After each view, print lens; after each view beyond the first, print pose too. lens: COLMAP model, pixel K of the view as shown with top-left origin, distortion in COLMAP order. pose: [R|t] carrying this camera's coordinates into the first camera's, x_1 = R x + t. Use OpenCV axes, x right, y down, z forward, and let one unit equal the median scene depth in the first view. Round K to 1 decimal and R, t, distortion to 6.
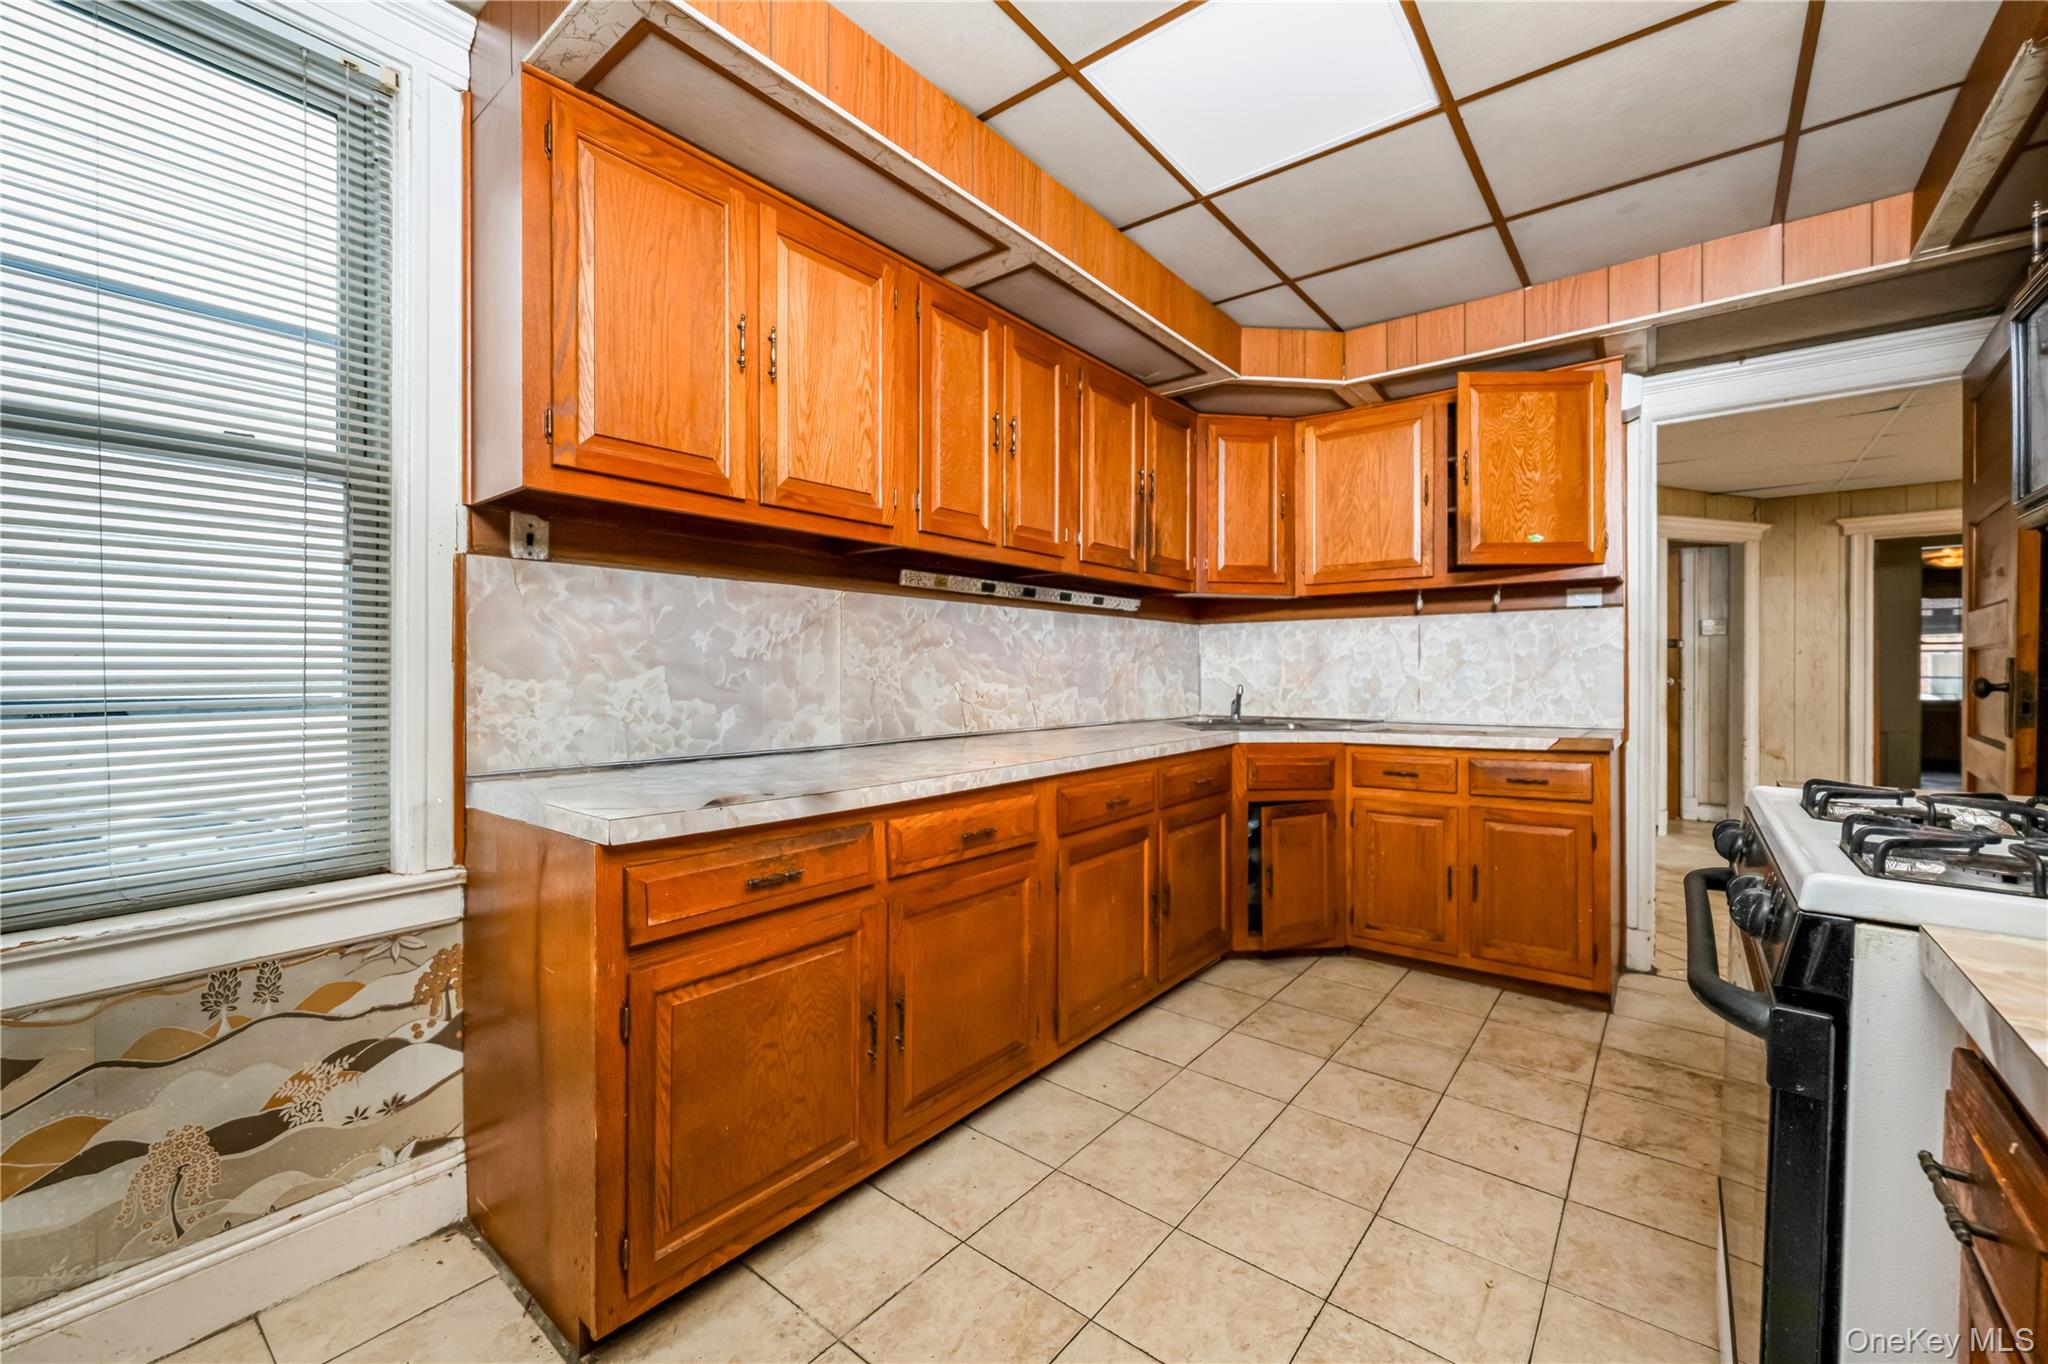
lens RADIAL K [[825.5, 0, 1023.2], [0, 825.5, 669.4], [0, 0, 1]] dist [0.002200, 0.000054]
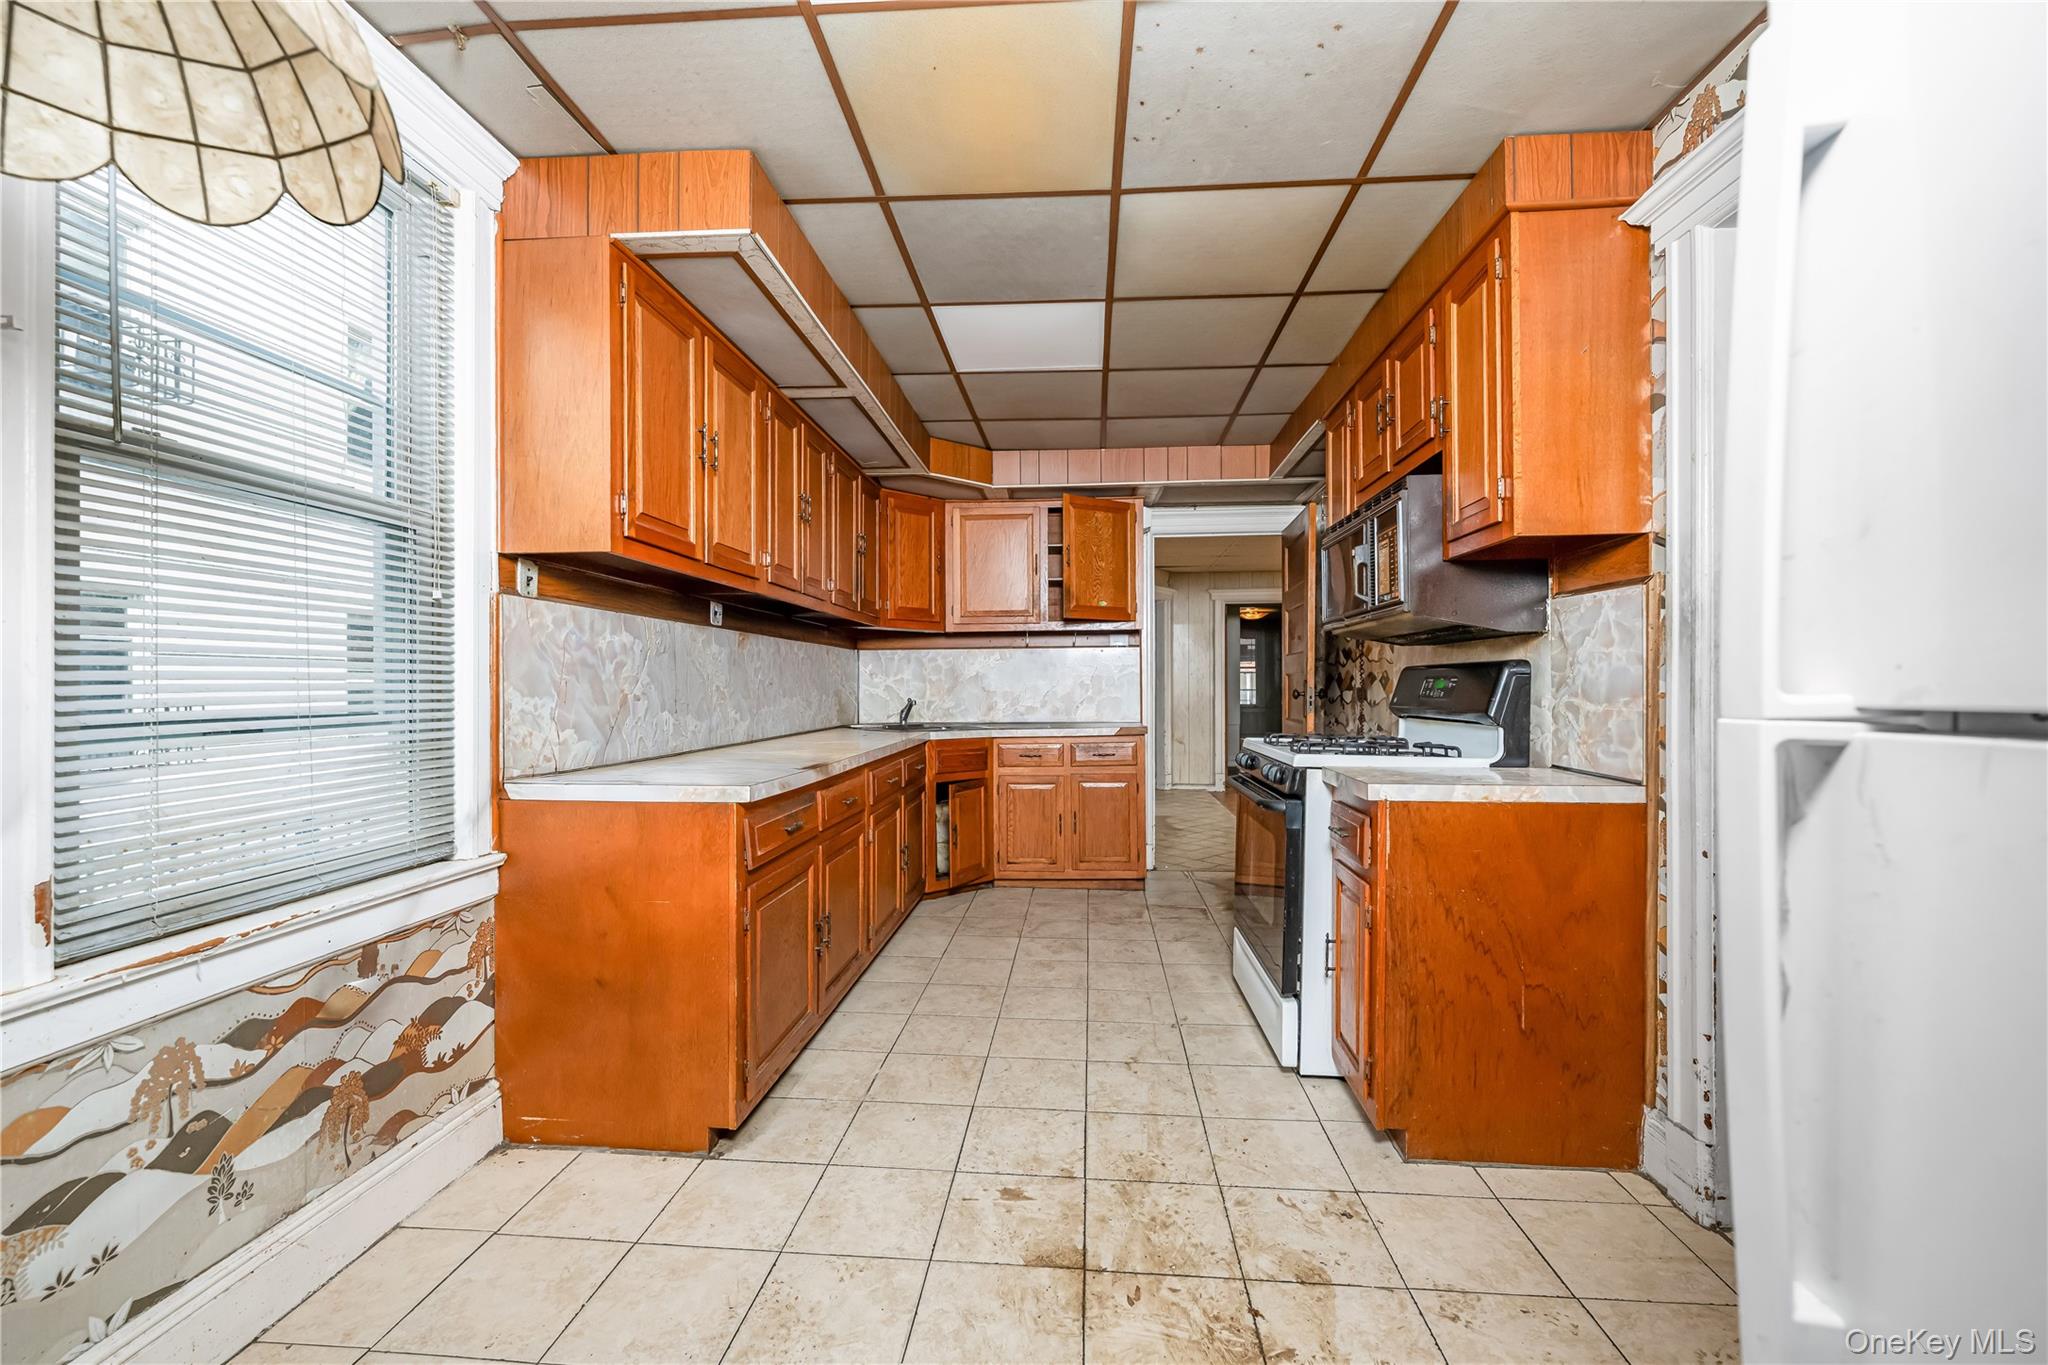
lens RADIAL K [[825.5, 0, 1027.6], [0, 825.5, 684.1], [0, 0, 1]] dist [0.002200, 0.000054]
pose [[0.829249, -0.001821, 0.558876, -0.503667], [0.002864, 0.999995, -0.000992, -0.002734], [-0.558872, 0.002423, 0.829251, -0.308028]]
